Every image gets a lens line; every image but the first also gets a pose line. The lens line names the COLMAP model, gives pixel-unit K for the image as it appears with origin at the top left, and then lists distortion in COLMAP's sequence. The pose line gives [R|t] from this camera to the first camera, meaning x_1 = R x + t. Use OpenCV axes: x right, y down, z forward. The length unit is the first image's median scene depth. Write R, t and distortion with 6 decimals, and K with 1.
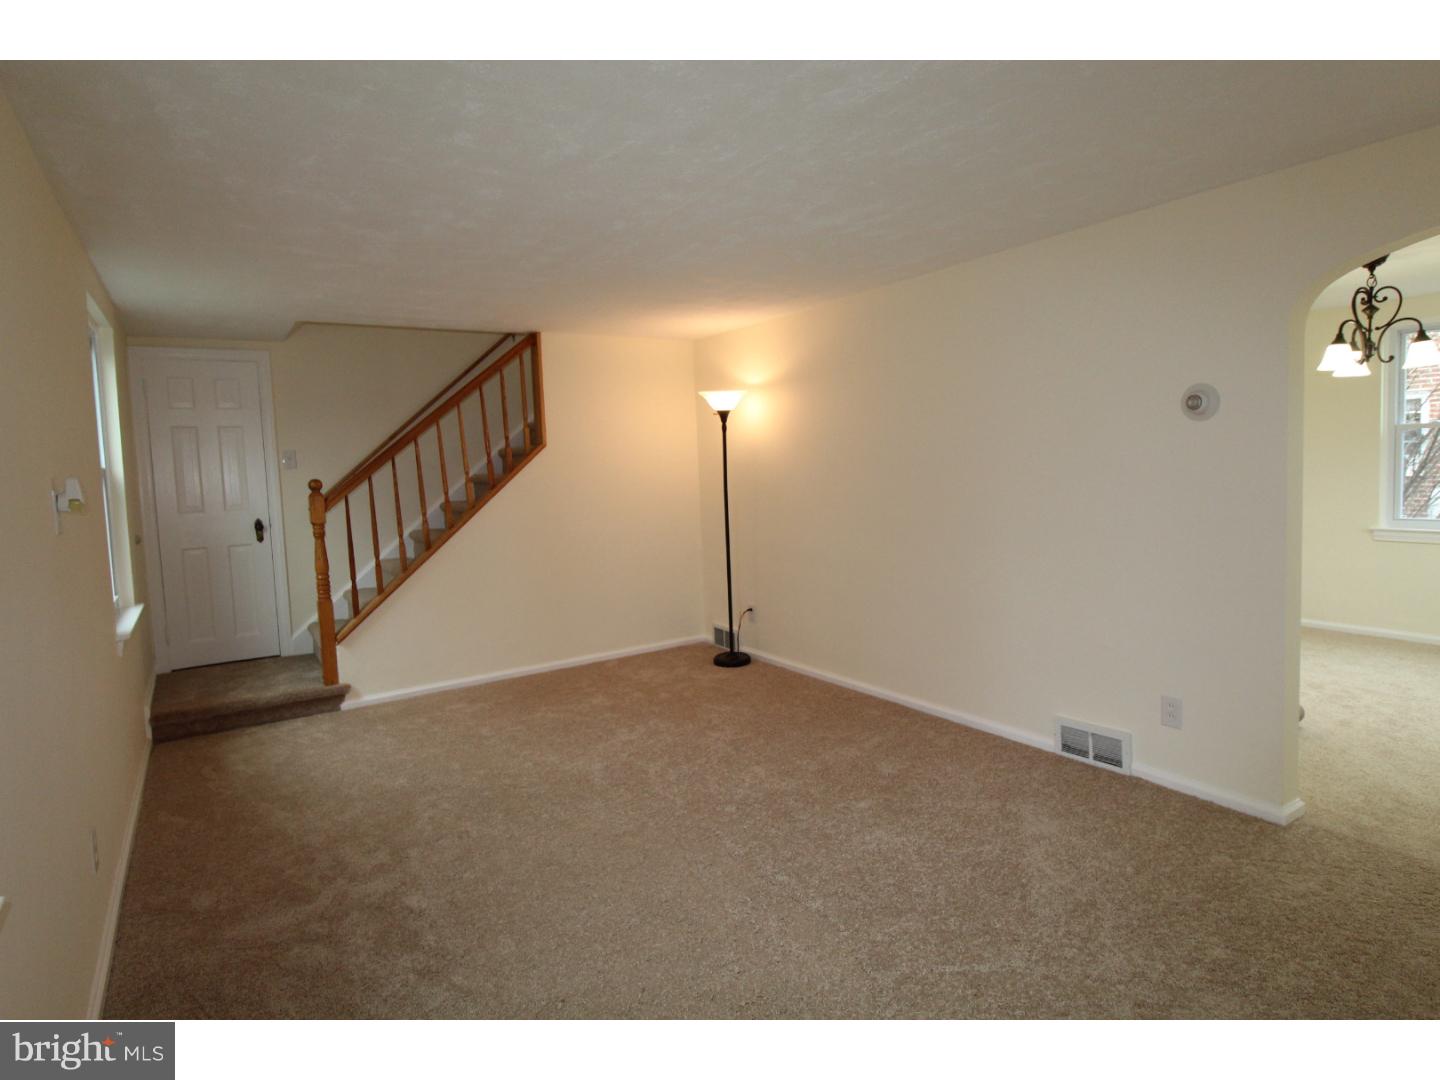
lens RADIAL K [[779.5, 0, 725.6], [0, 779.5, 522.1], [0, 0, 1]] dist [0.006478, -0.013130]
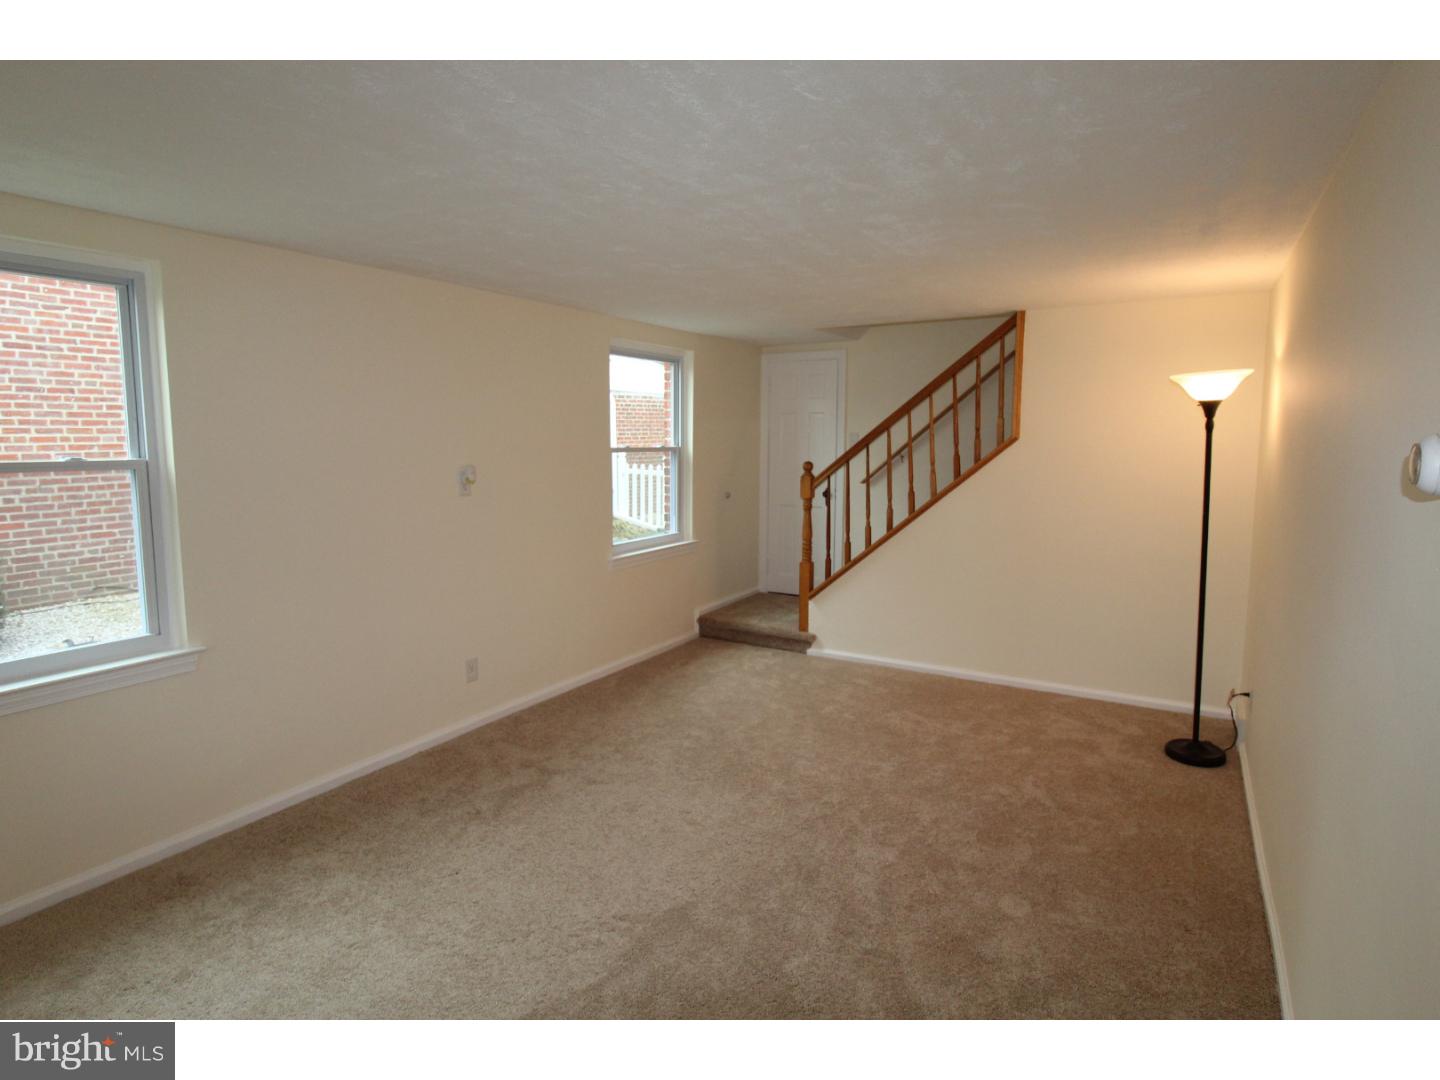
lens RADIAL K [[779.5, 0, 725.6], [0, 779.5, 522.1], [0, 0, 1]] dist [0.006478, -0.013130]
pose [[0.435023, 0.140223, -0.889434, 0.500840], [-0.086878, 0.989727, 0.113543, -0.087793], [0.896218, 0.027878, 0.442736, 0.350160]]
